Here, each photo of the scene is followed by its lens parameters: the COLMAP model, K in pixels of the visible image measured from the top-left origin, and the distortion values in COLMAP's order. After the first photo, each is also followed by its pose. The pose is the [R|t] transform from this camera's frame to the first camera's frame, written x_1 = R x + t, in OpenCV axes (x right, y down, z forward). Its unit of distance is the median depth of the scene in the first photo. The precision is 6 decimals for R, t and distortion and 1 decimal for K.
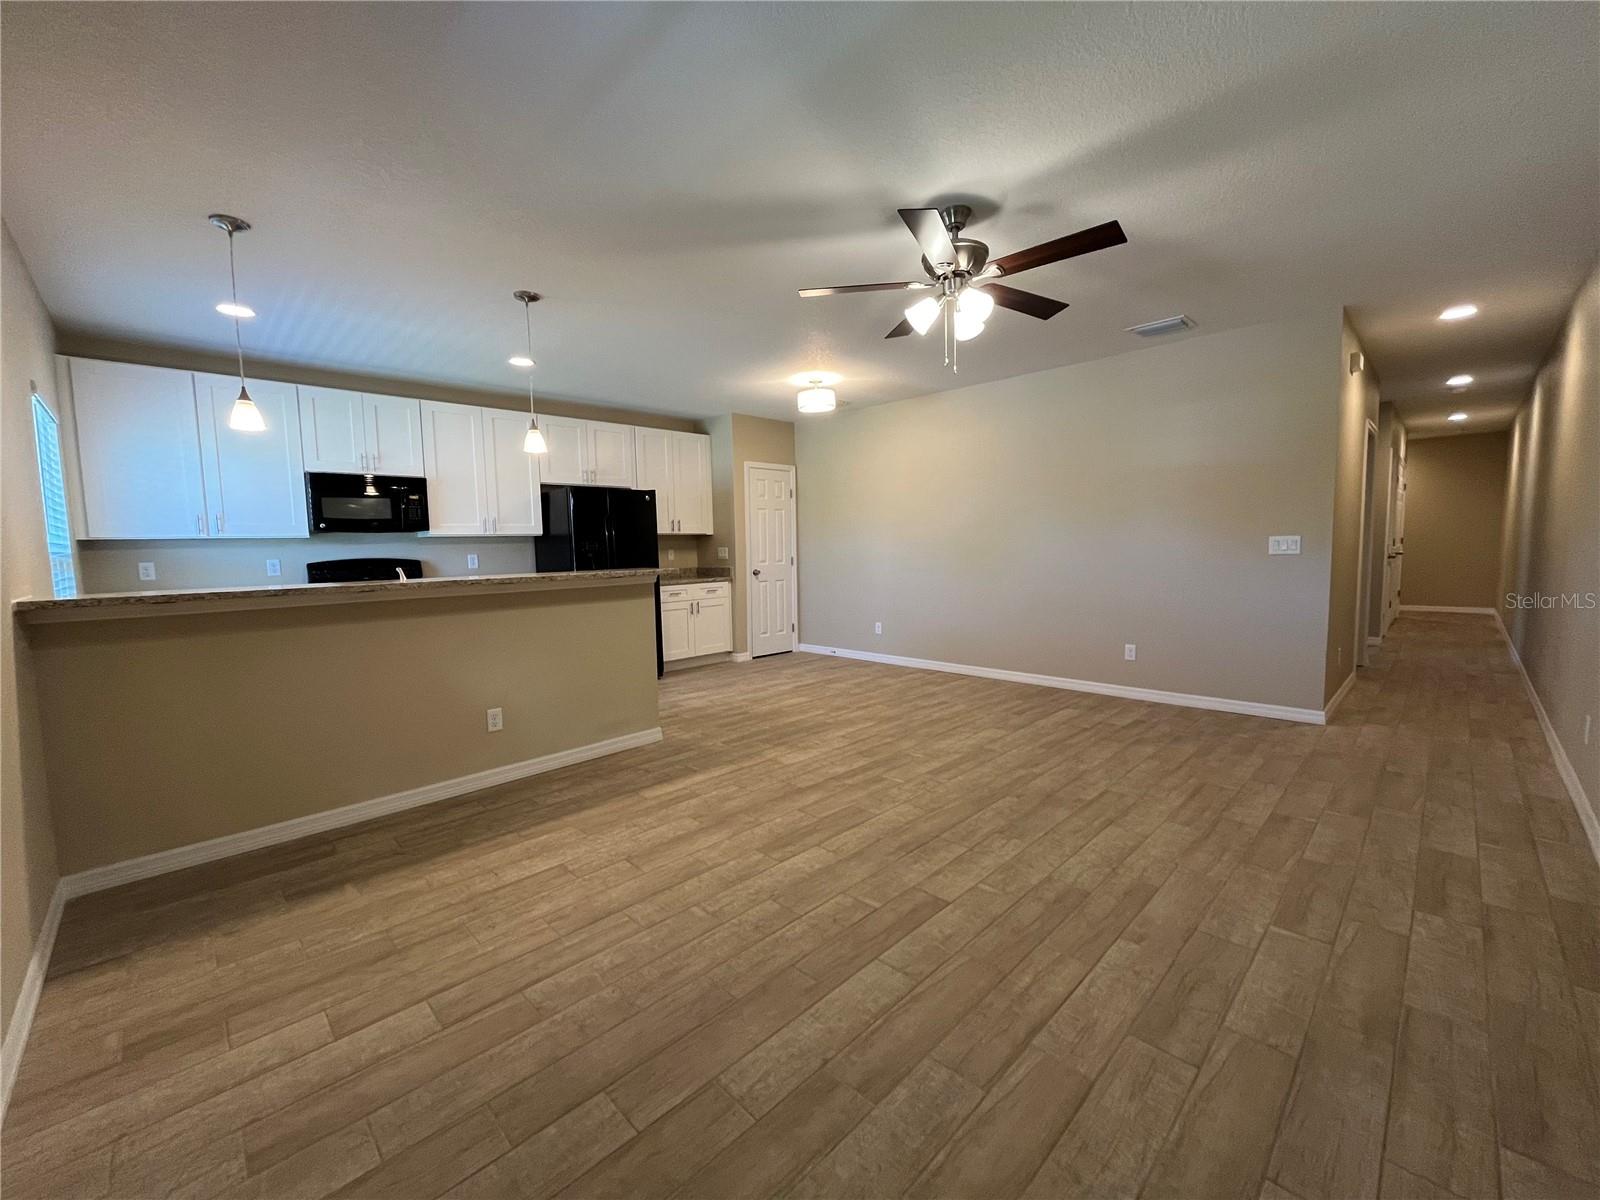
lens RADIAL K [[646.3, 0, 800.0], [0, 646.3, 600.0], [0, 0, 1]] dist [0.000577, 0.000093]
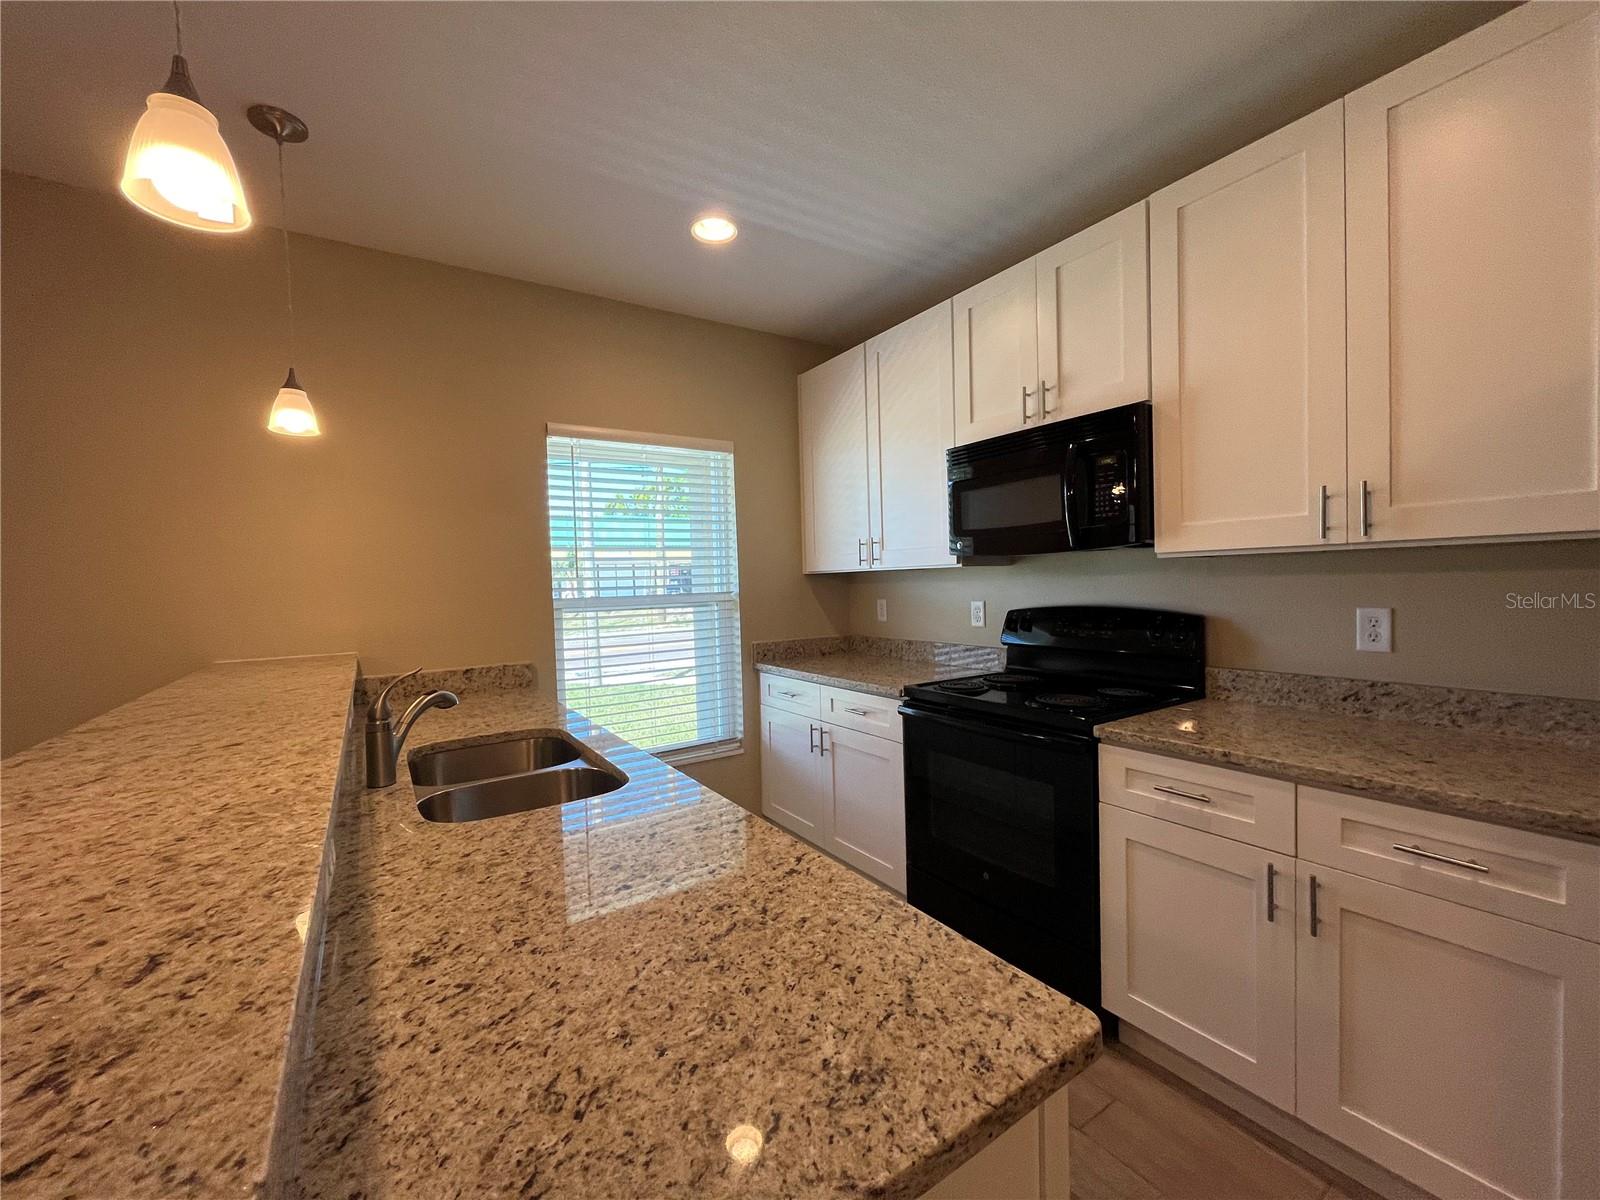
lens RADIAL K [[646.3, 0, 800.0], [0, 646.3, 600.0], [0, 0, 1]] dist [0.000577, 0.000093]
pose [[-0.201696, 0.056341, -0.977826, -0.227715], [-0.050627, 0.996410, 0.067855, -0.120521], [0.978139, 0.063191, -0.198119, 1.193381]]
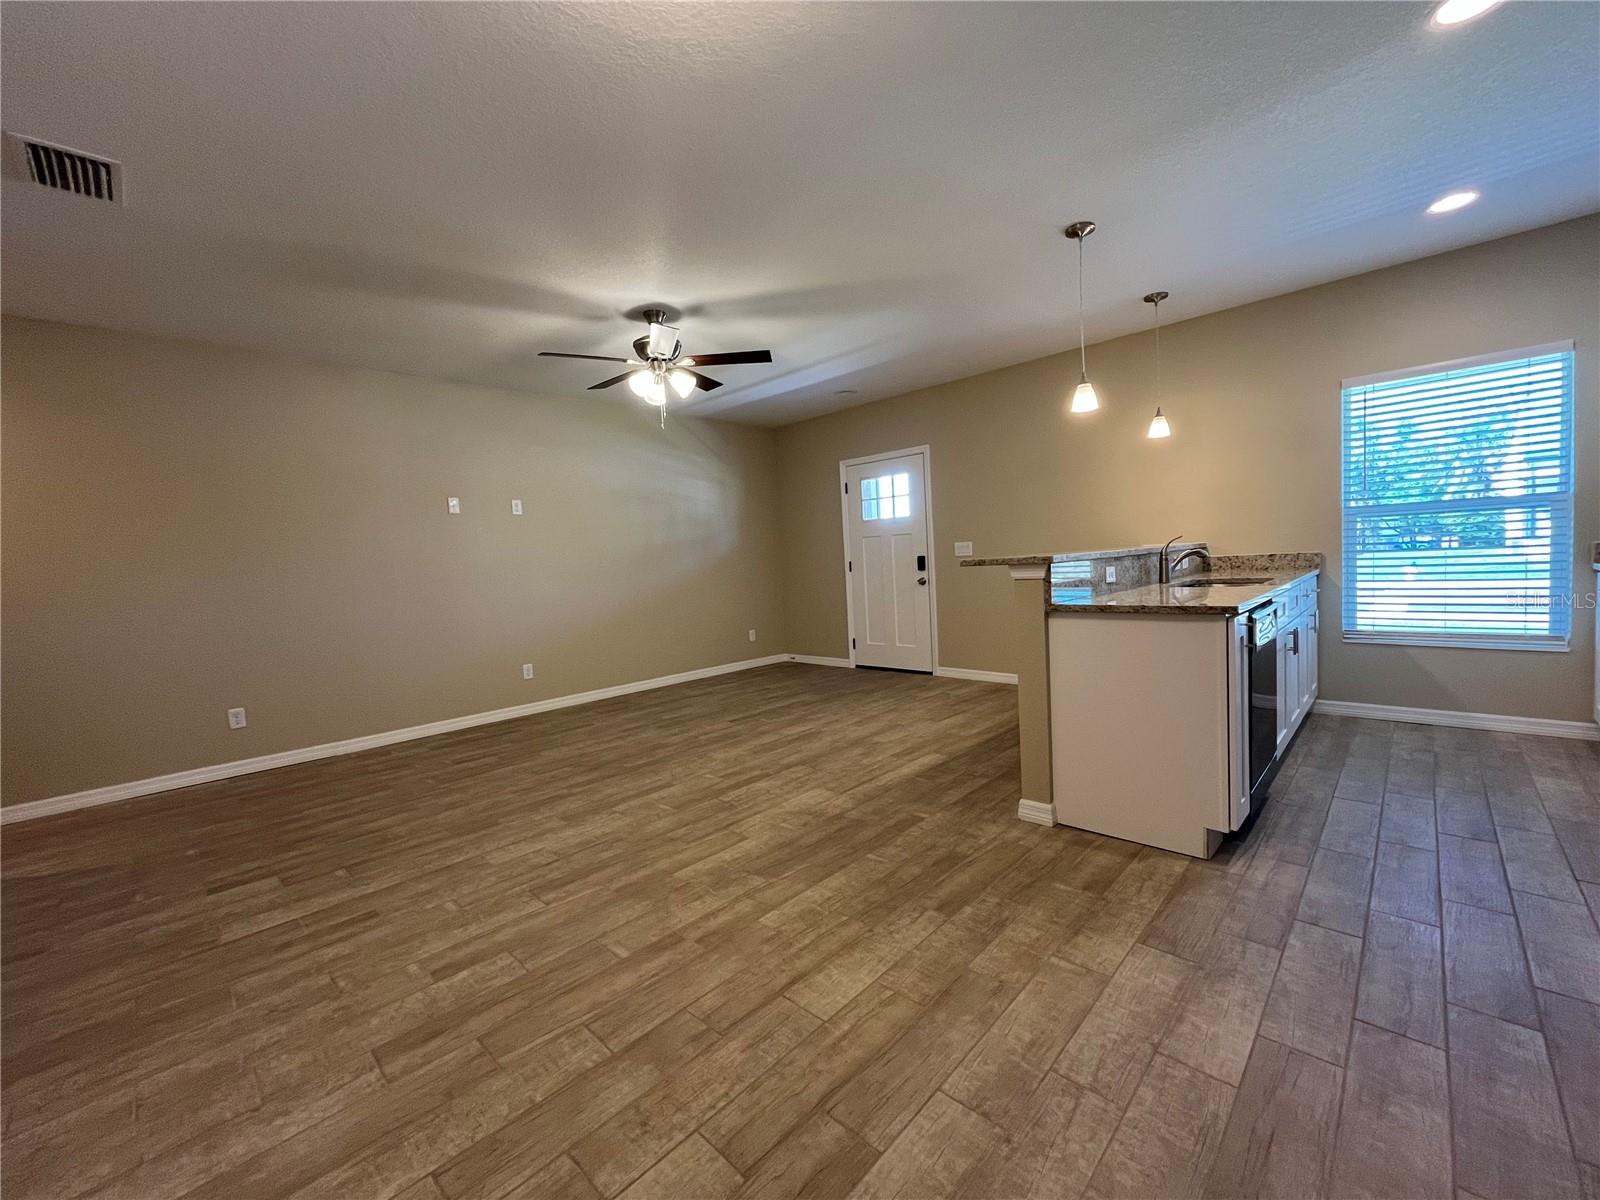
lens RADIAL K [[646.3, 0, 800.0], [0, 646.3, 600.0], [0, 0, 1]] dist [0.000577, 0.000093]
pose [[-0.996584, 0.078952, -0.024242, 0.008221], [0.074364, 0.985498, 0.152522, -0.133013], [0.035933, 0.150198, -0.988003, 1.791412]]
